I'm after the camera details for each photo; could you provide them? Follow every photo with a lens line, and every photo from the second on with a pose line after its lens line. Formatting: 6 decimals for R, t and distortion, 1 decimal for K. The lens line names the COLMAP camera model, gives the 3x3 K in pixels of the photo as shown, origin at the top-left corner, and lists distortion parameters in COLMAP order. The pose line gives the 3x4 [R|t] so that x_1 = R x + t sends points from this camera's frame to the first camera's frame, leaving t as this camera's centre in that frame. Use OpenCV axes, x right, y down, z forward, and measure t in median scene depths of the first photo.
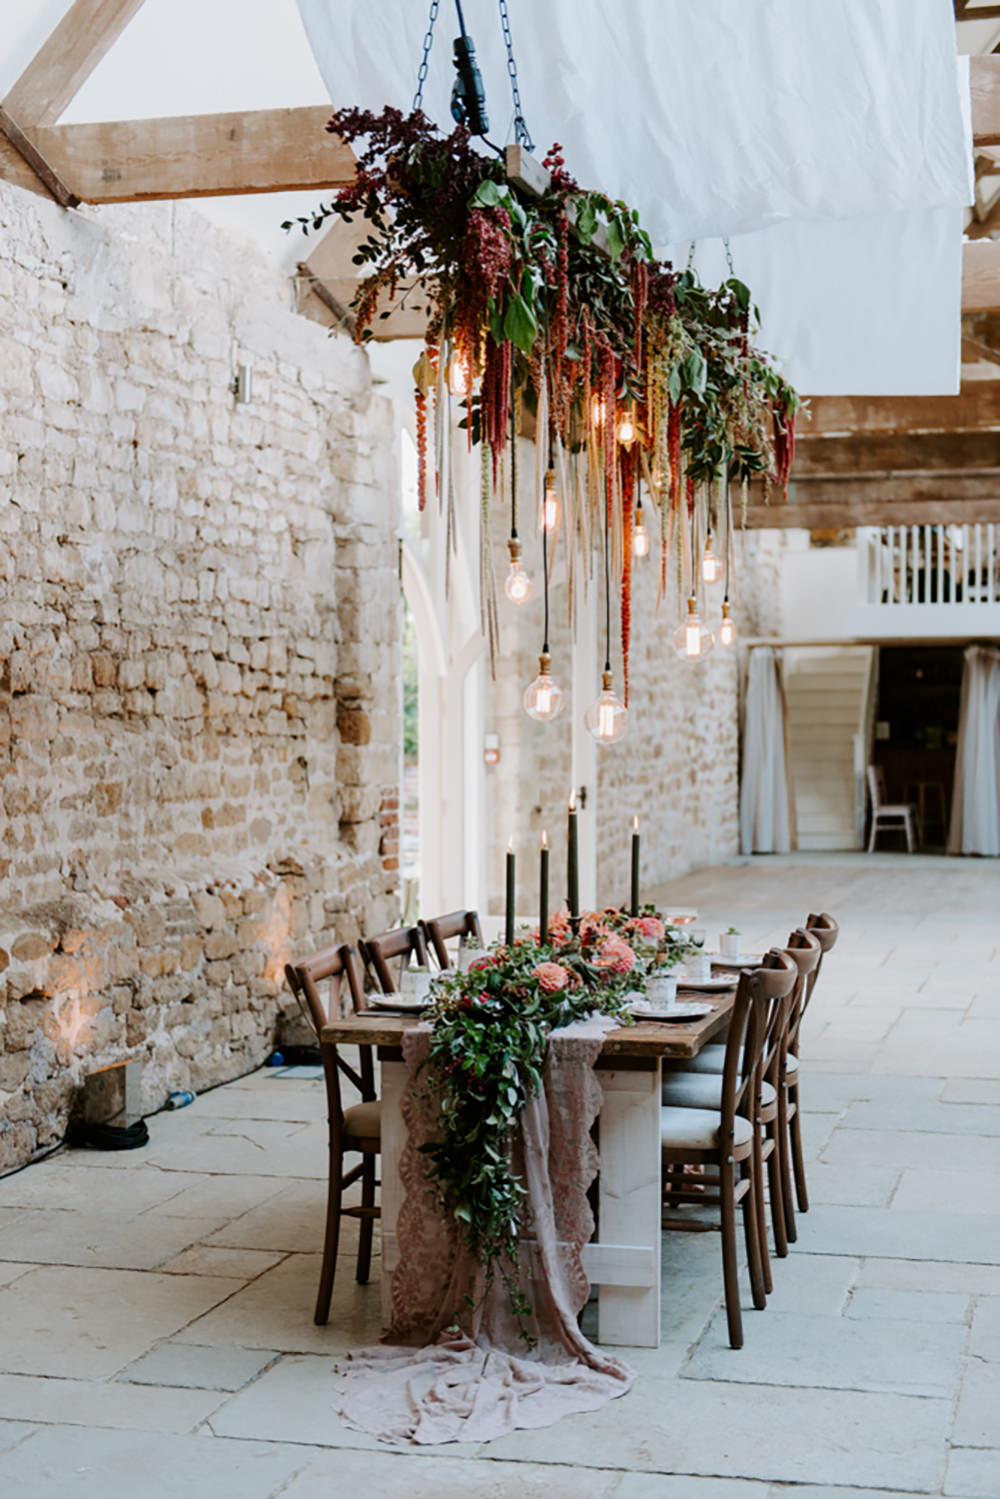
lens RADIAL K [[2444.0, 0, 500.4], [0, 2444.0, 750.1], [0, 0, 1]] dist [-0.002161, 0.000000]
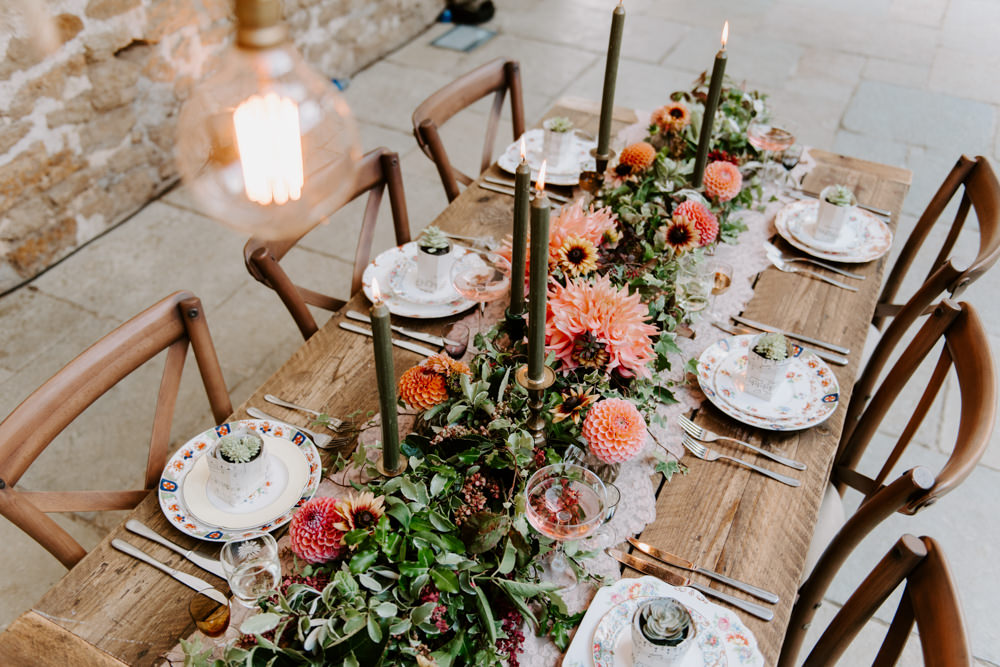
lens RADIAL K [[906.3, 0, 498.9], [0, 906.3, 333.8], [0, 0, 1]] dist [-0.006107, 0.000000]
pose [[0.976547, 0.145159, -0.159009, 0.040968], [-0.014972, 0.782535, 0.622427, -0.046201], [0.214781, -0.605449, 0.766355, 0.652221]]
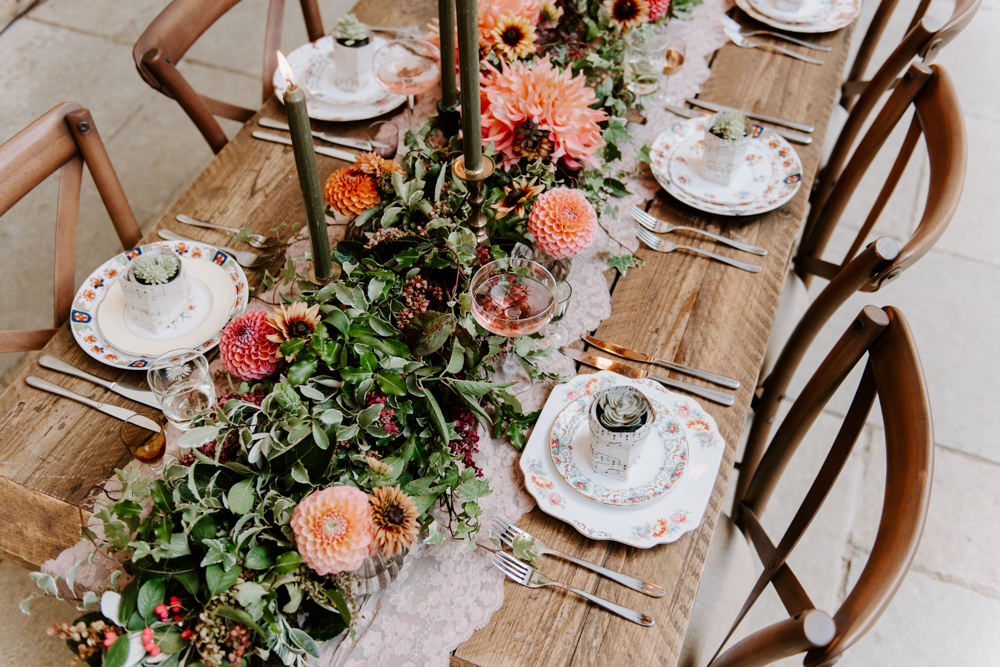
lens RADIAL K [[995.9, 0, 500.5], [0, 995.9, 333.0], [0, 0, 1]] dist [0.003268, 0.000000]
pose [[0.991656, 0.100834, -0.080316, 0.043564], [-0.006697, 0.662488, 0.749042, -0.042643], [0.128737, -0.742255, 0.657636, 0.644600]]
